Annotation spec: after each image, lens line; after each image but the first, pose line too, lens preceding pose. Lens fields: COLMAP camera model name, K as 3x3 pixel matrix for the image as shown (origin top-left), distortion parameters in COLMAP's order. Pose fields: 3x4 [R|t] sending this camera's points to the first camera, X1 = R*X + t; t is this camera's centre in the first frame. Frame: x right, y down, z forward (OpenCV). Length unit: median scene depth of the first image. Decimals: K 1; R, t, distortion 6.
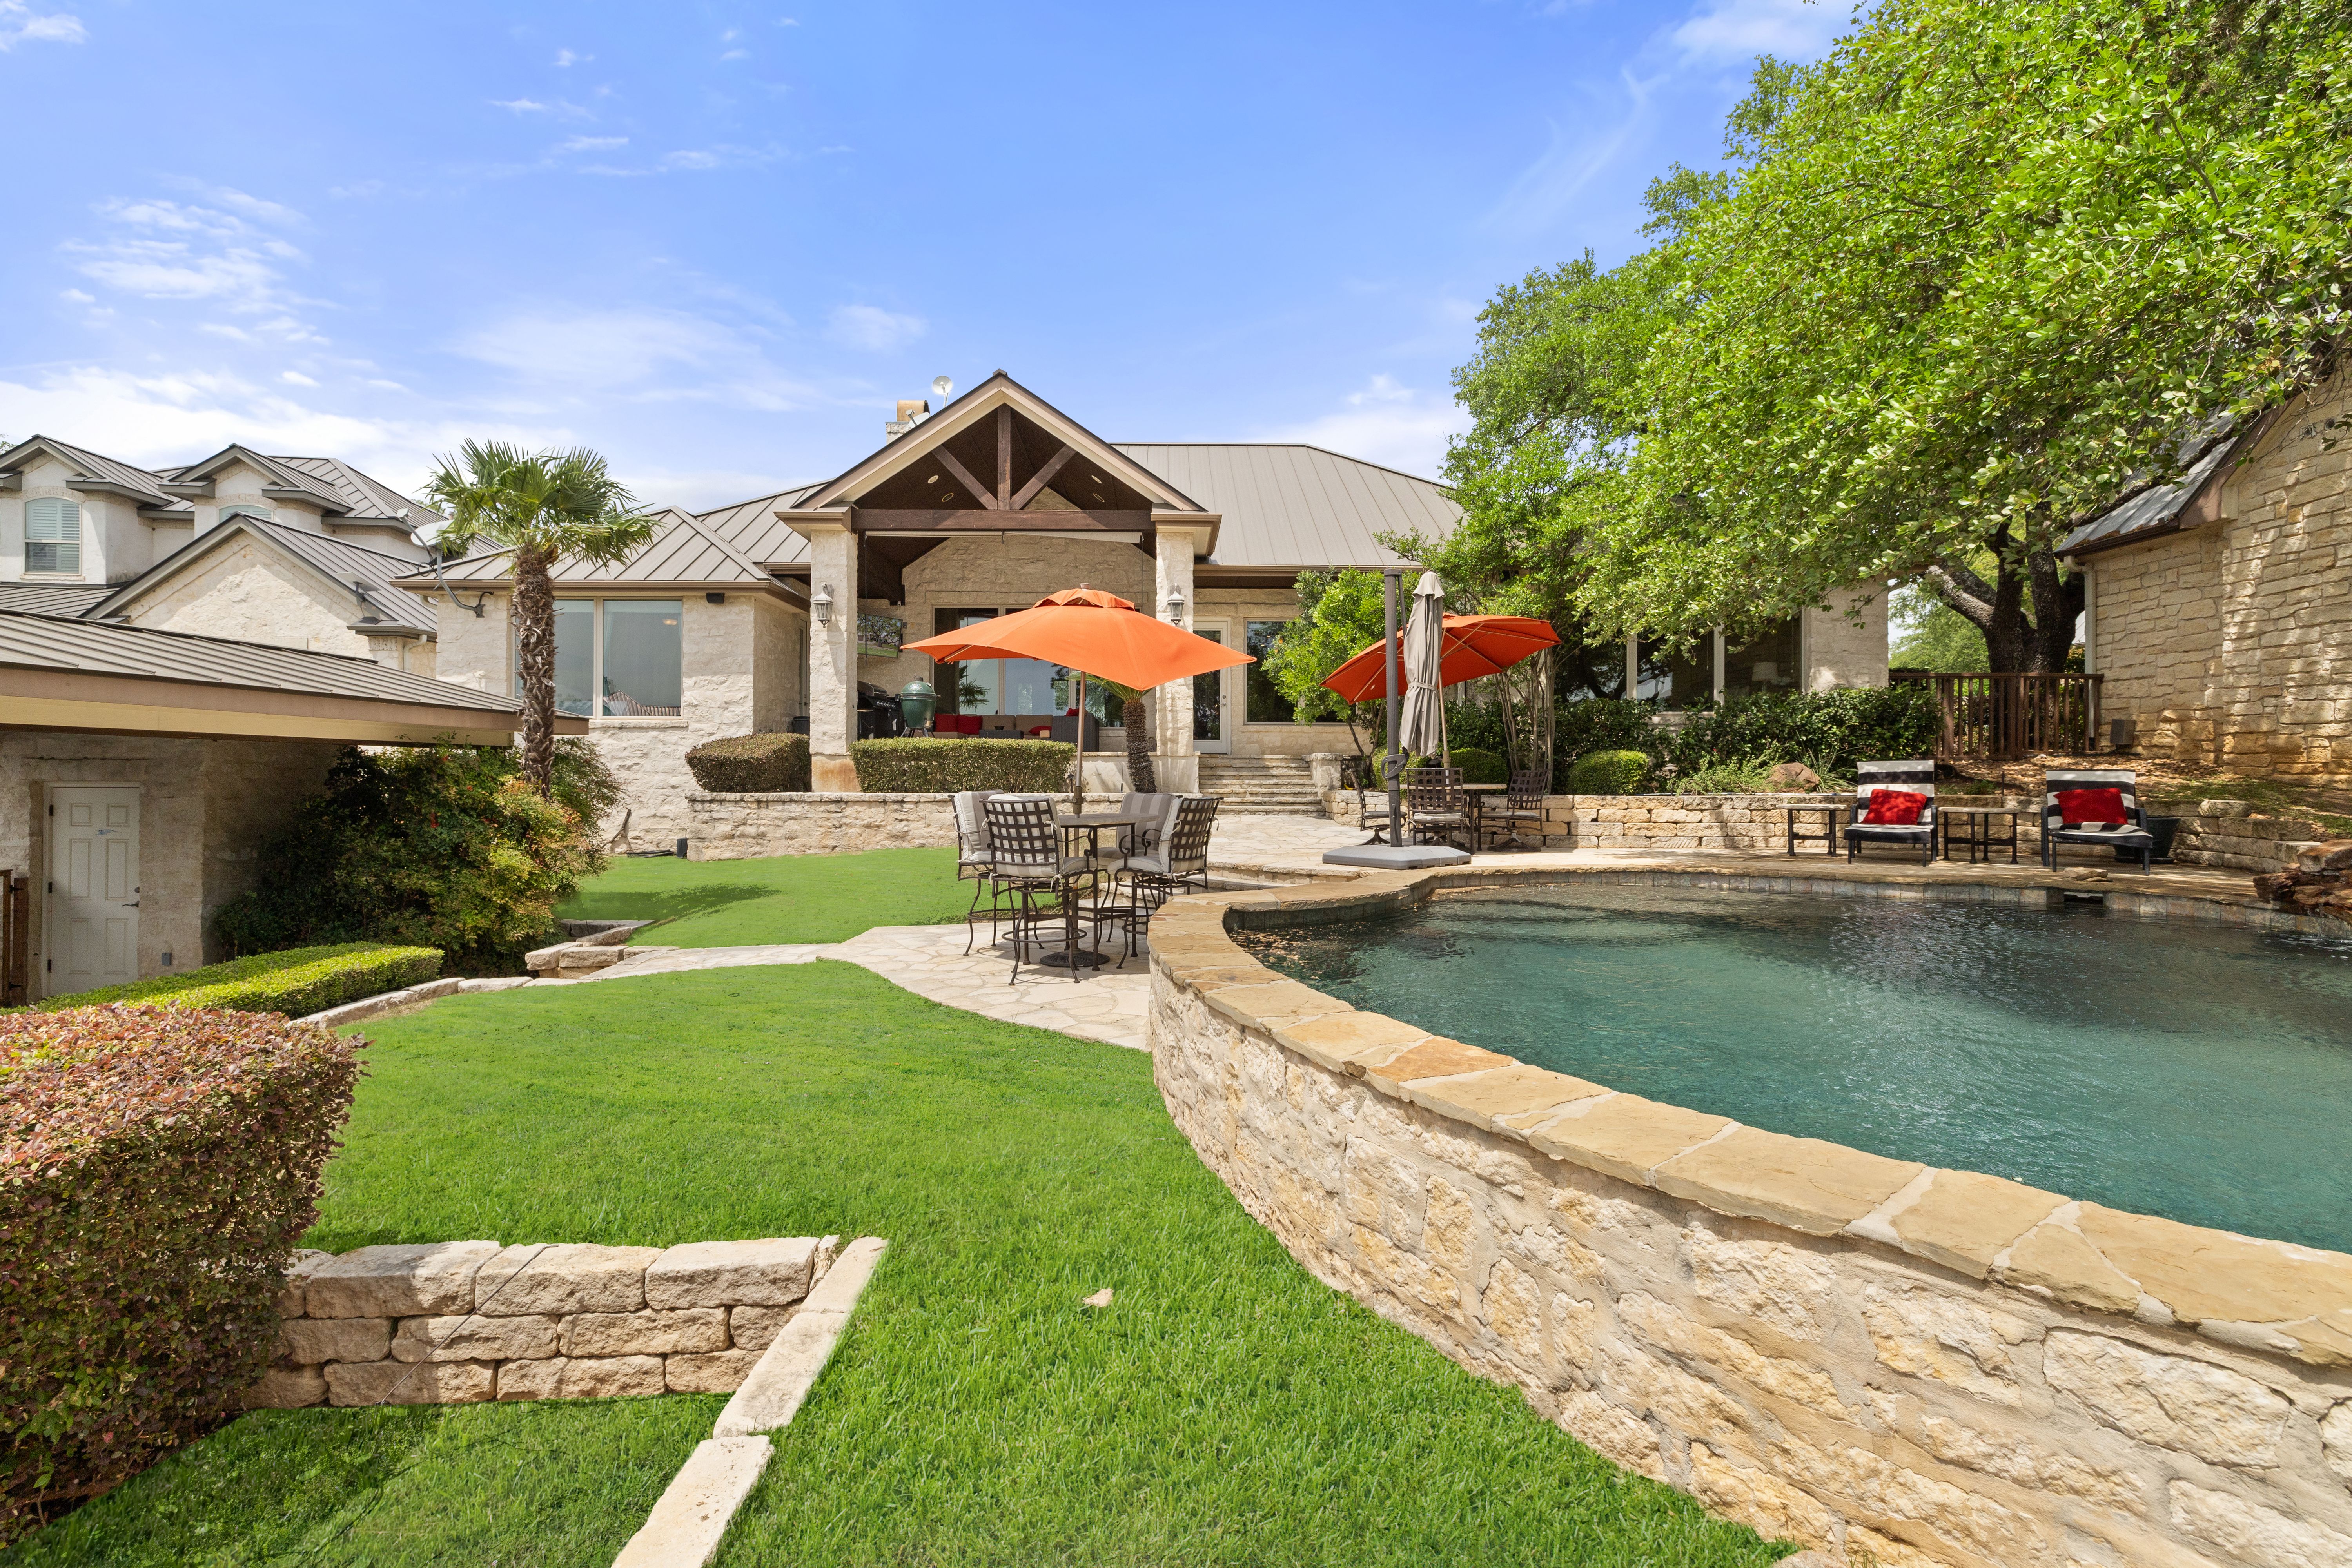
lens RADIAL K [[1003.6, 0, 1165.1], [0, 1003.6, 777.2], [0, 0, 1]] dist [0.002080, 0.000071]
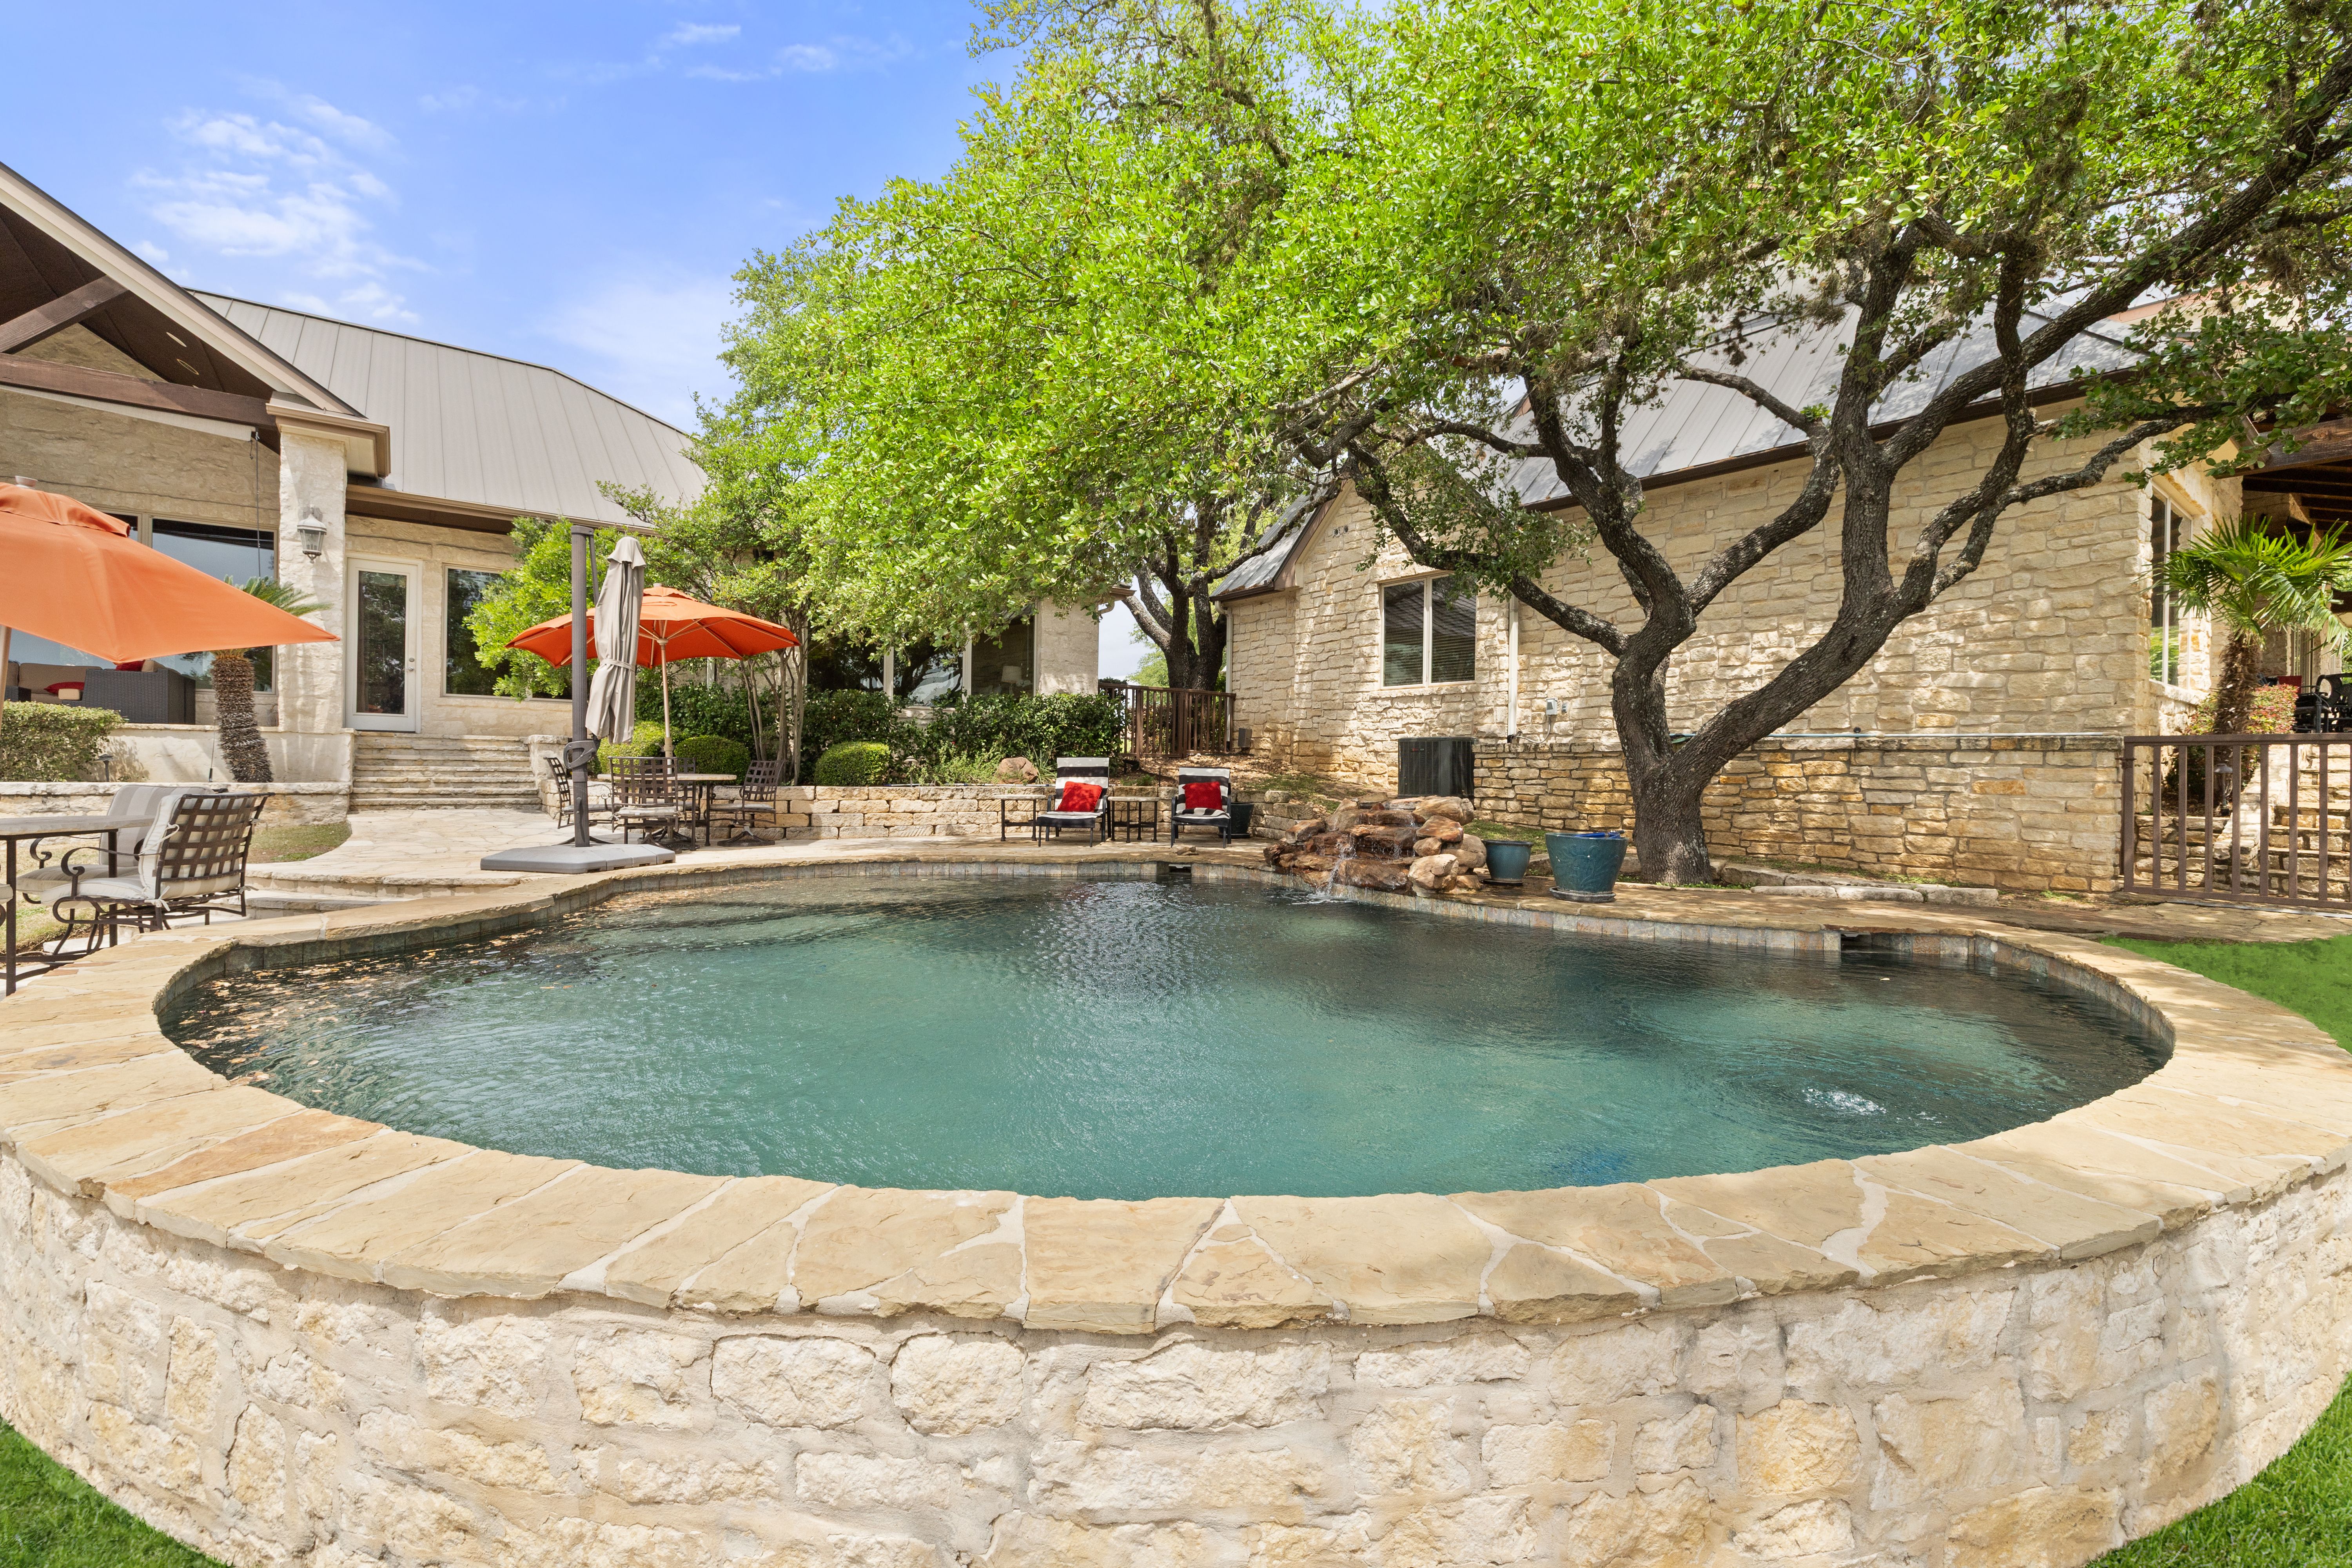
lens RADIAL K [[1003.6, 0, 1198.7], [0, 1003.6, 775.0], [0, 0, 1]] dist [0.002080, 0.000071]
pose [[0.788804, 0.006272, 0.614613, 0.109383], [-0.013740, 0.999878, 0.007431, -0.006390], [-0.614492, -0.014306, 0.788794, -0.015497]]
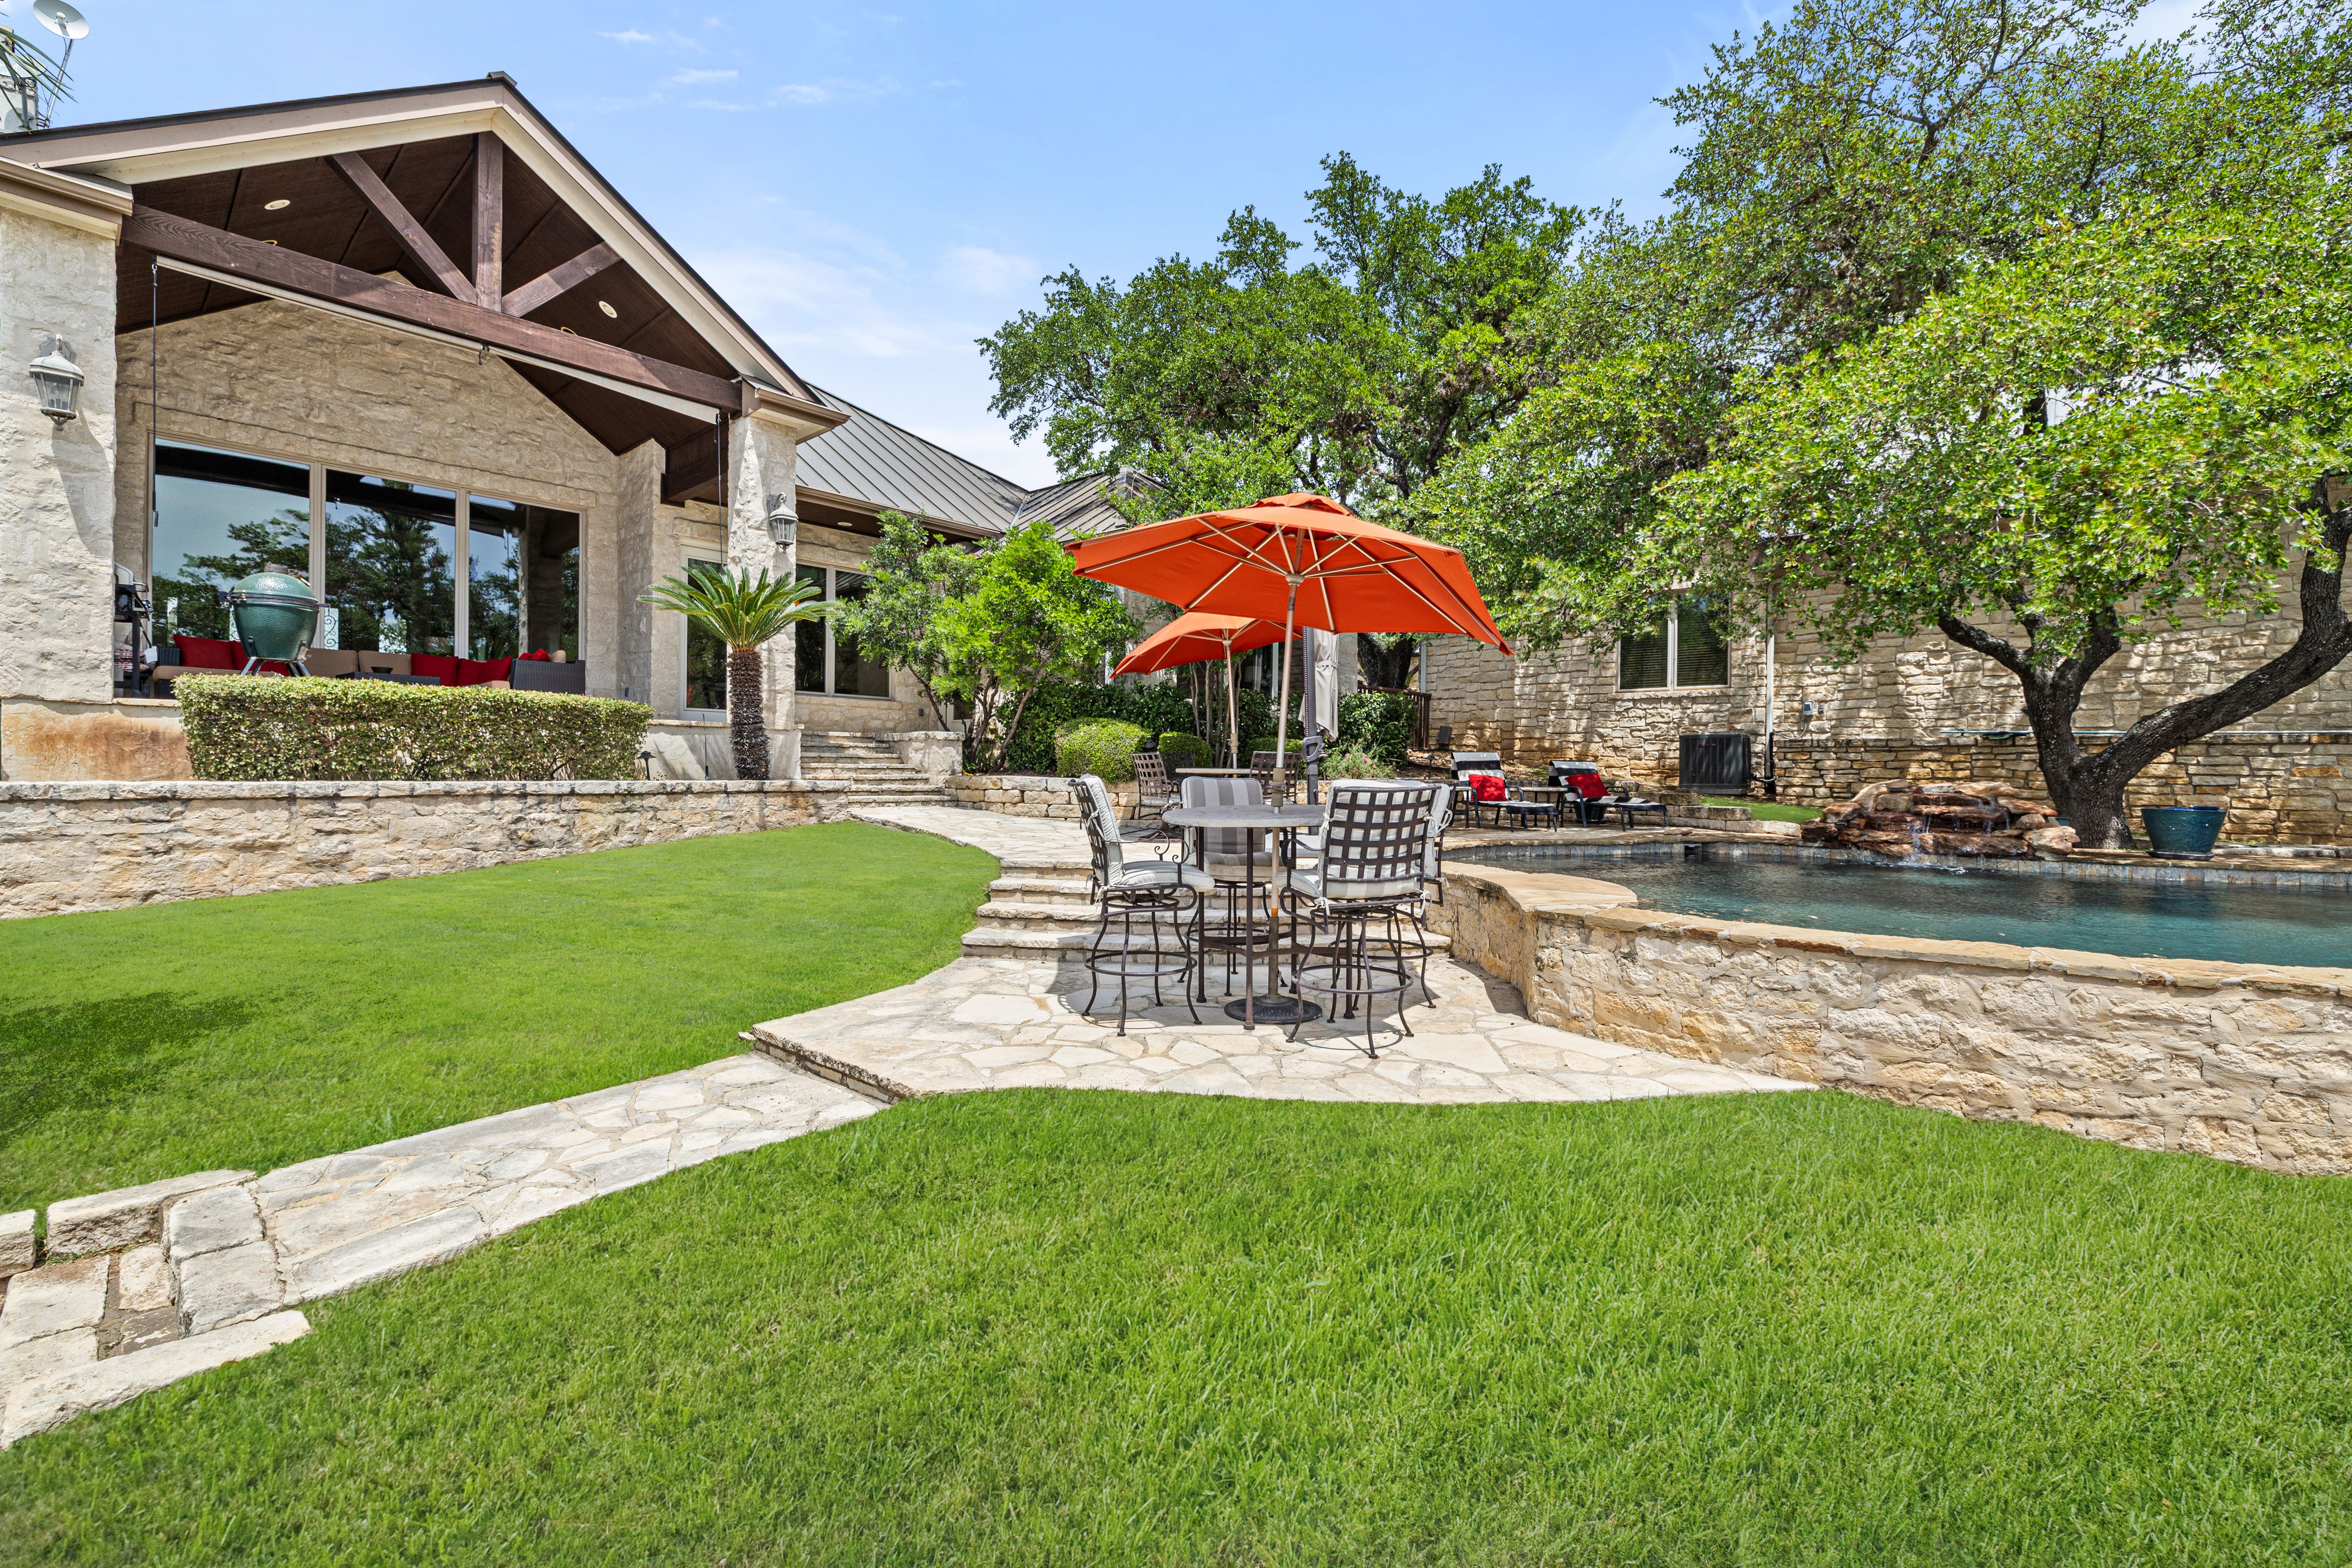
lens RADIAL K [[1003.6, 0, 1122.9], [0, 1003.6, 783.0], [0, 0, 1]] dist [0.002080, 0.000071]
pose [[0.664509, -0.005950, 0.747257, -0.551574], [-0.008253, 0.999849, 0.015300, 0.007325], [-0.747235, -0.016334, 0.664359, 0.480062]]
